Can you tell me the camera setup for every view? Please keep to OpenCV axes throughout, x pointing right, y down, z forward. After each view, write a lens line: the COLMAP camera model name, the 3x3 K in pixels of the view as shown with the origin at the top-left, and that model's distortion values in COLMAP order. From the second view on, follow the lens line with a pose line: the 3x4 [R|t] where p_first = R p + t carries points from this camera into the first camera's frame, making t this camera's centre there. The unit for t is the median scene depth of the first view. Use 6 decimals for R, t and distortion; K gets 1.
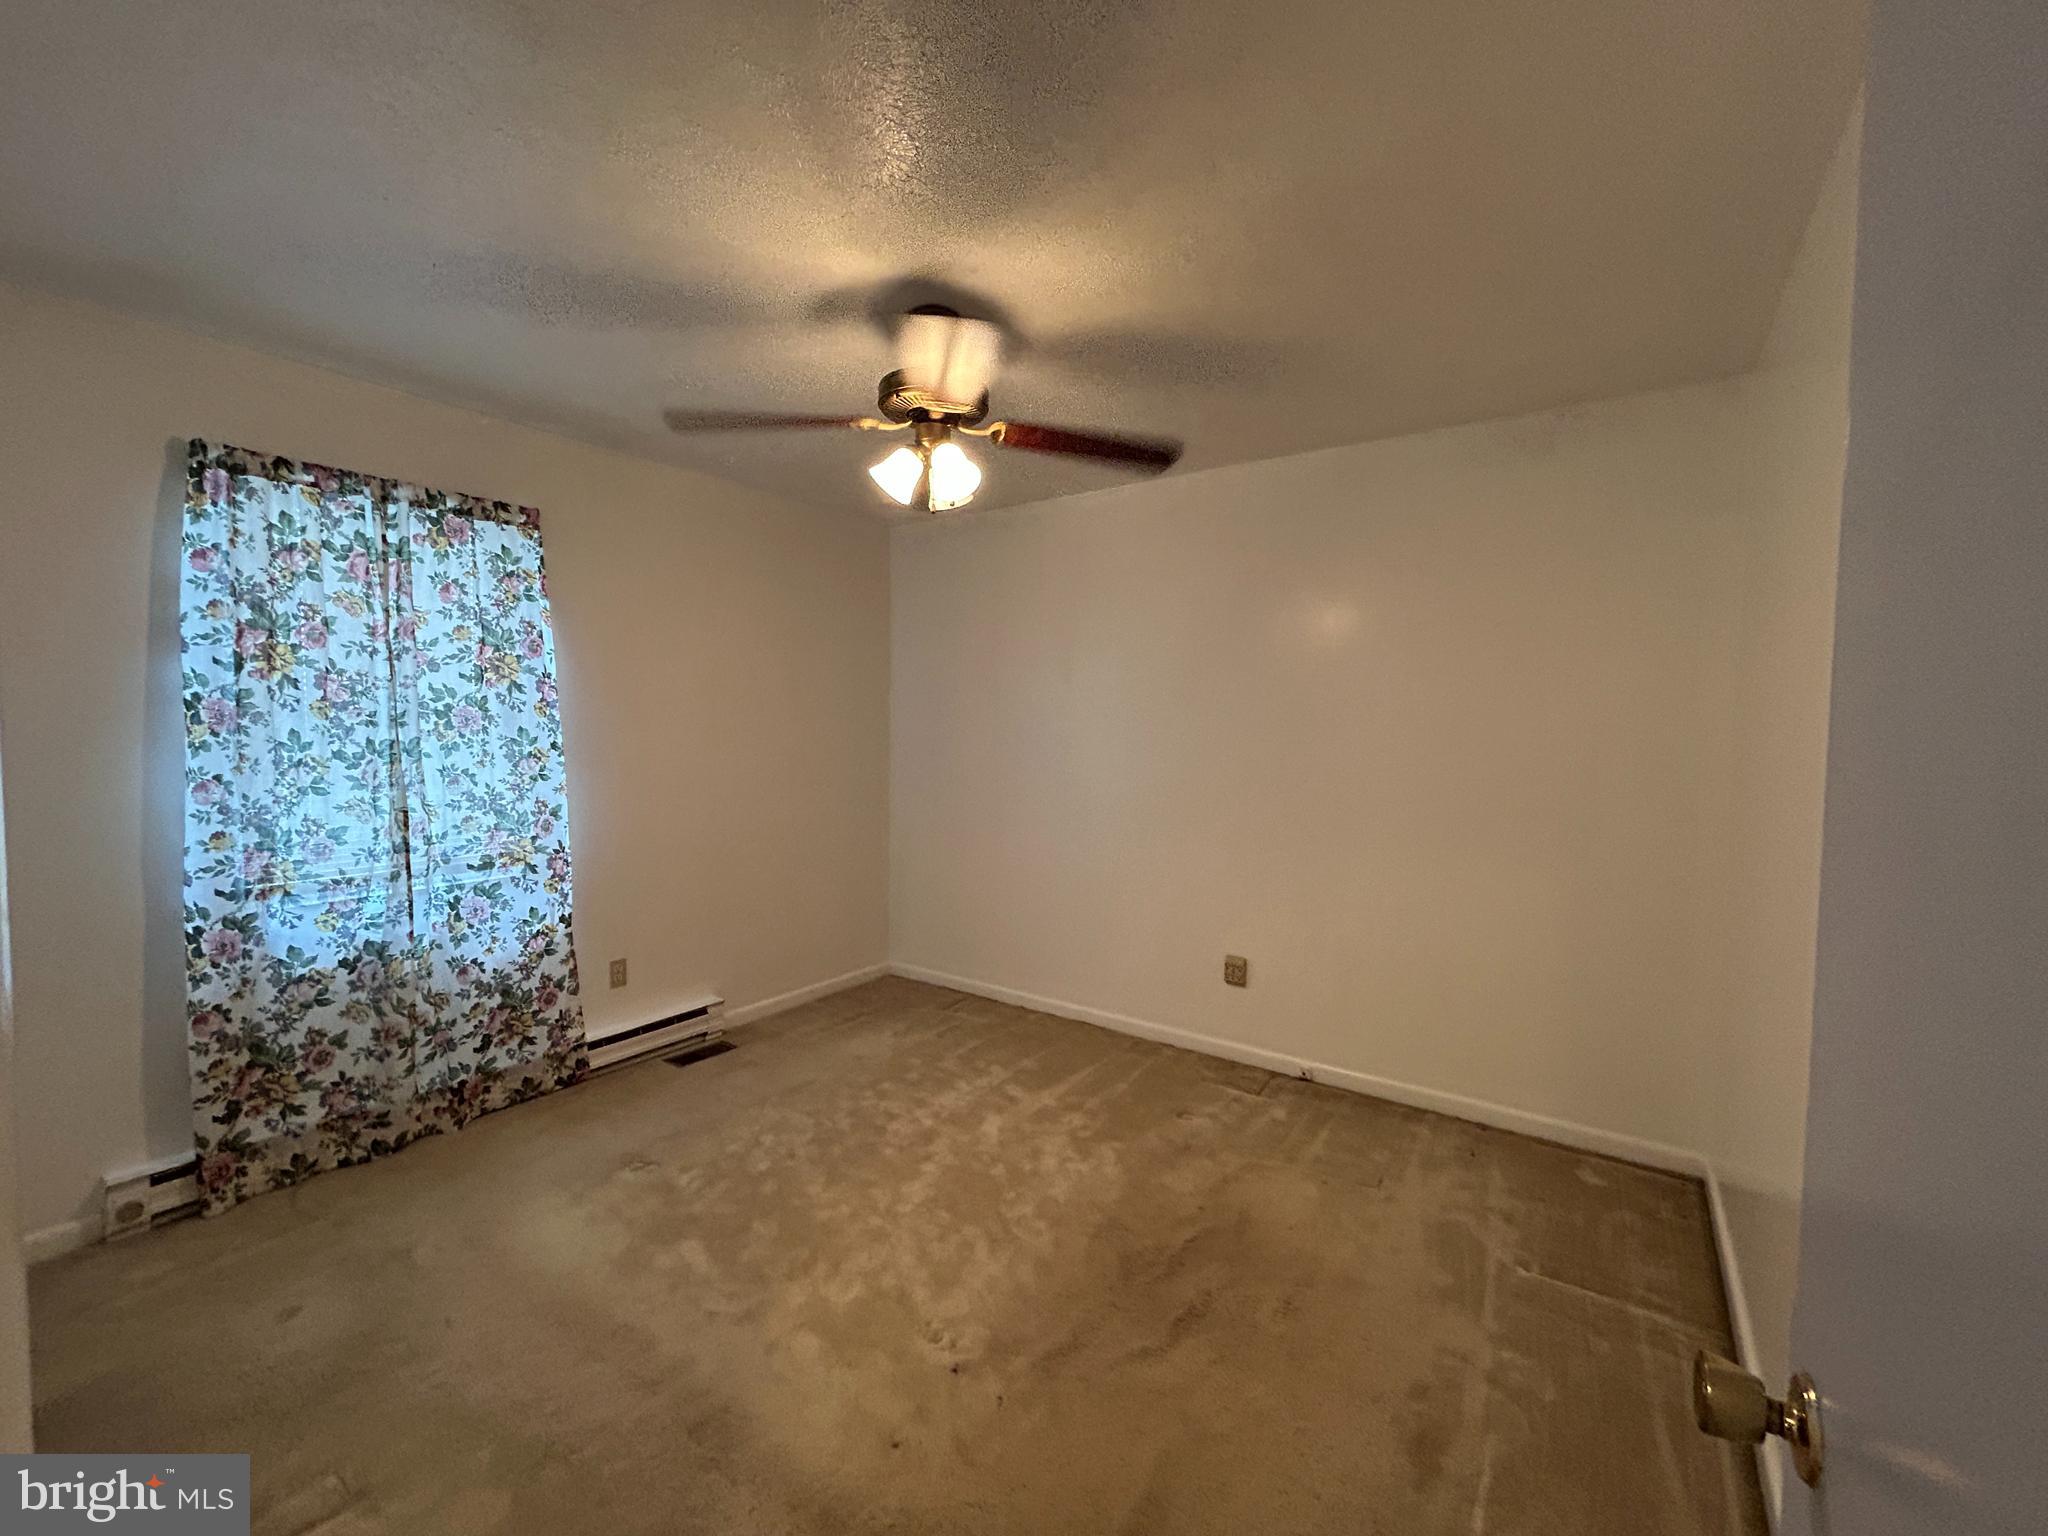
lens RADIAL K [[830.1, 0, 1003.2], [0, 830.1, 788.8], [0, 0, 1]] dist [-0.005259, 0.001255]
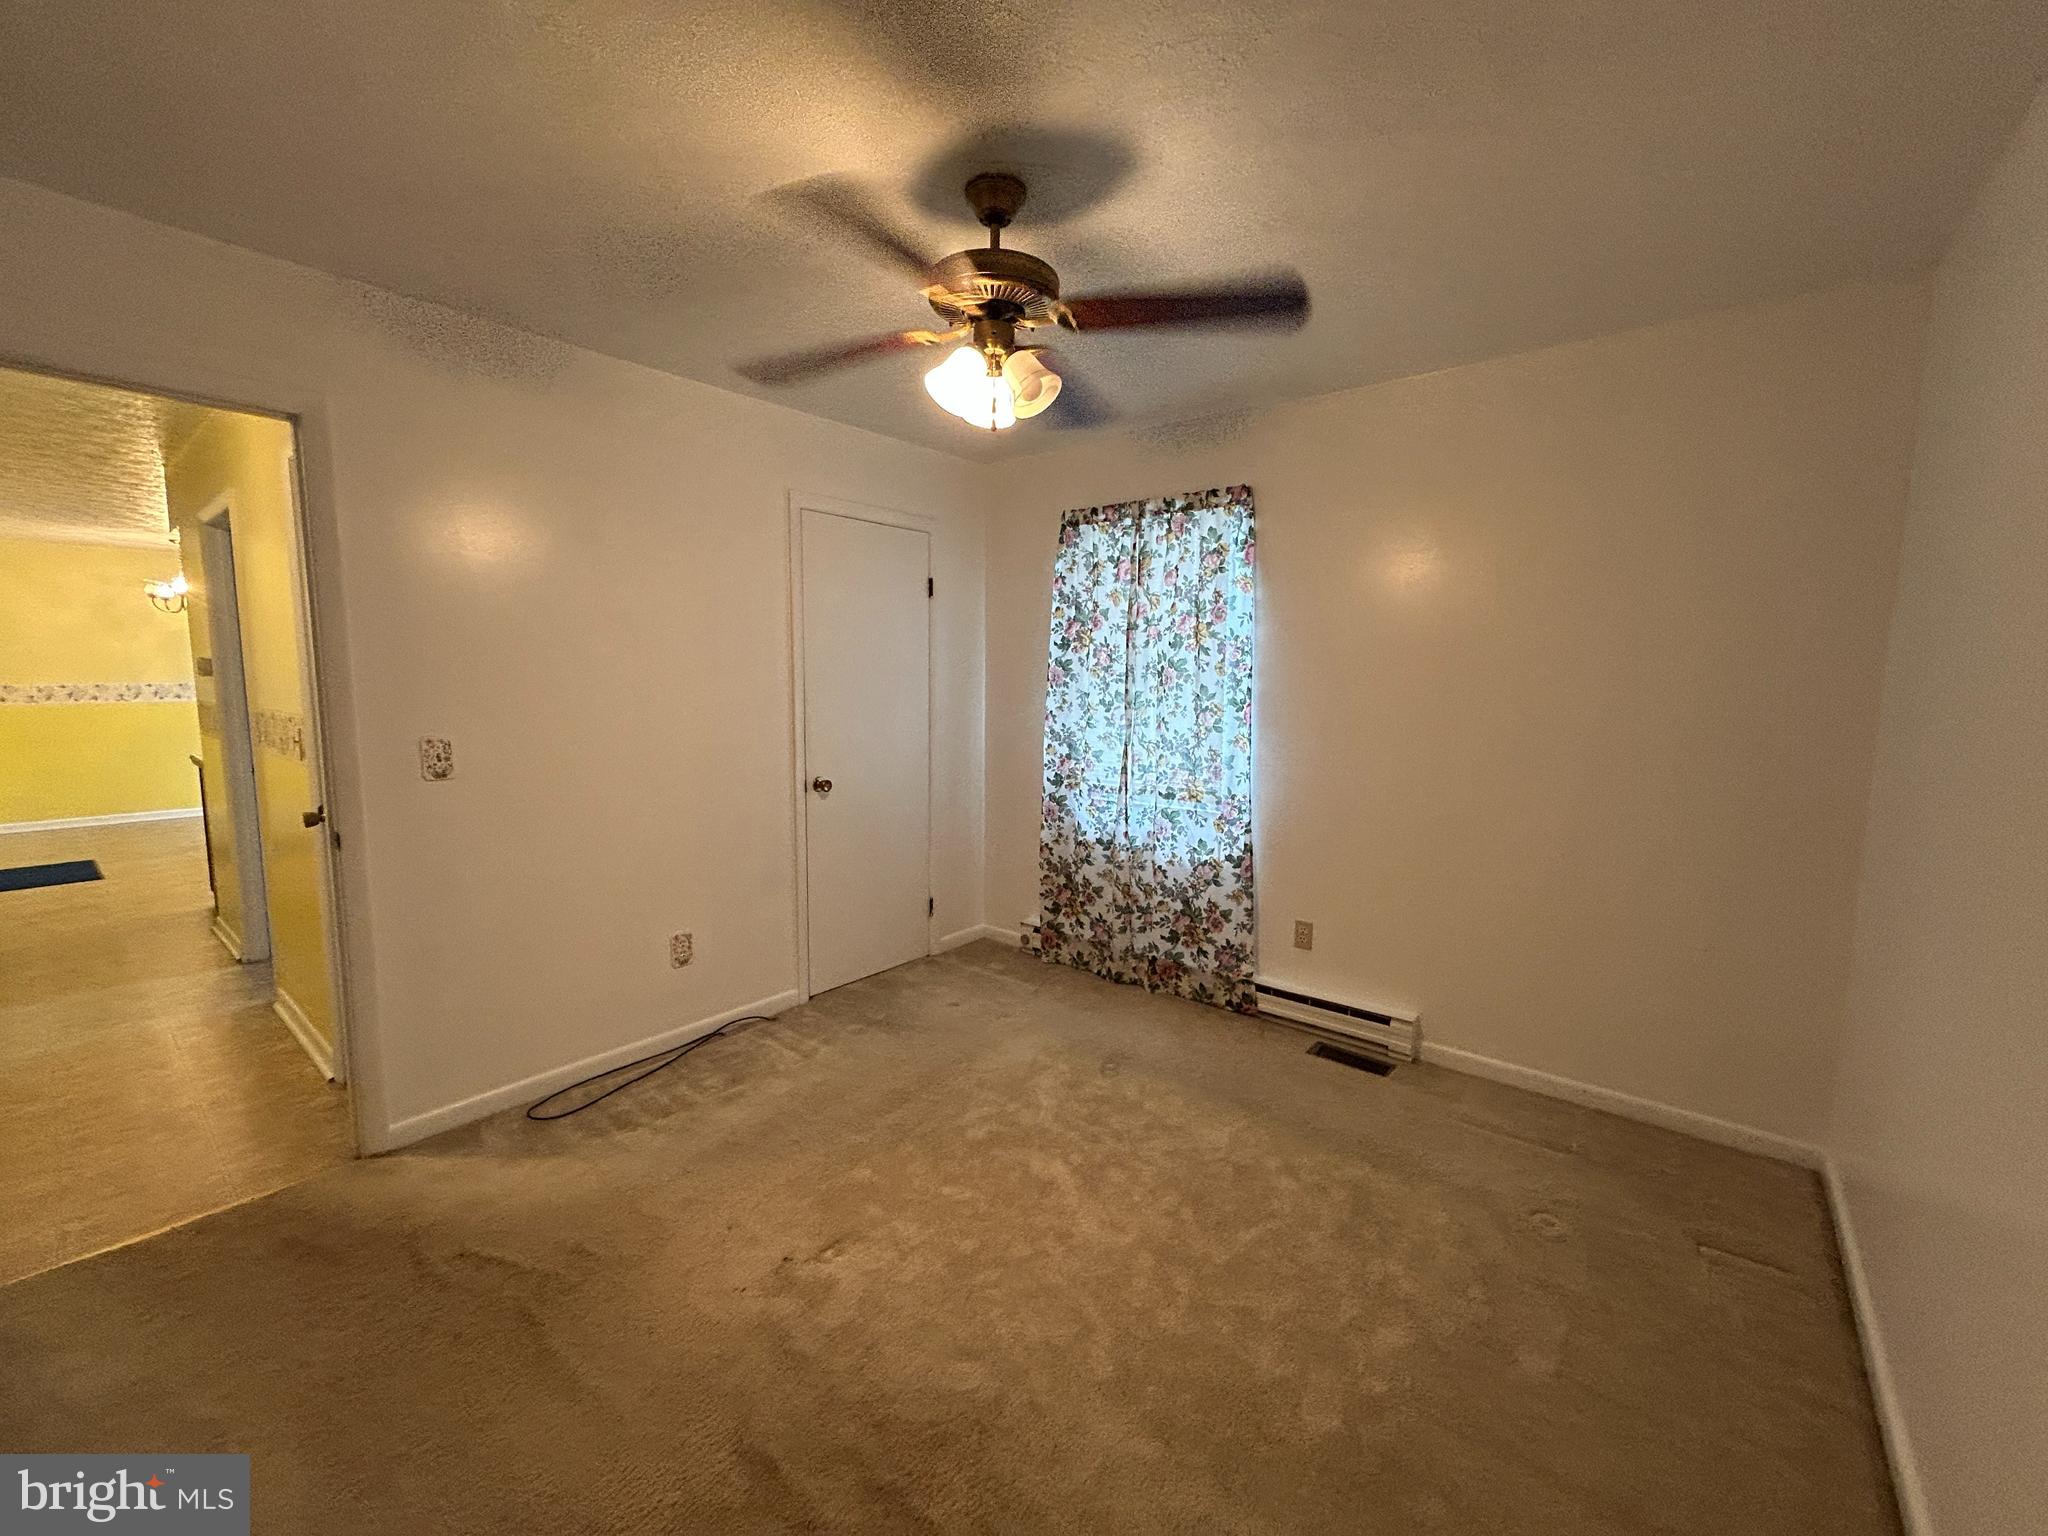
lens RADIAL K [[830.1, 0, 1017.7], [0, 830.1, 783.3], [0, 0, 1]] dist [-0.005259, 0.001255]
pose [[-0.076748, 0.121133, -0.989665, 0.646499], [-0.083096, 0.988362, 0.127418, -0.067509], [0.993582, 0.092016, -0.065789, 0.883931]]
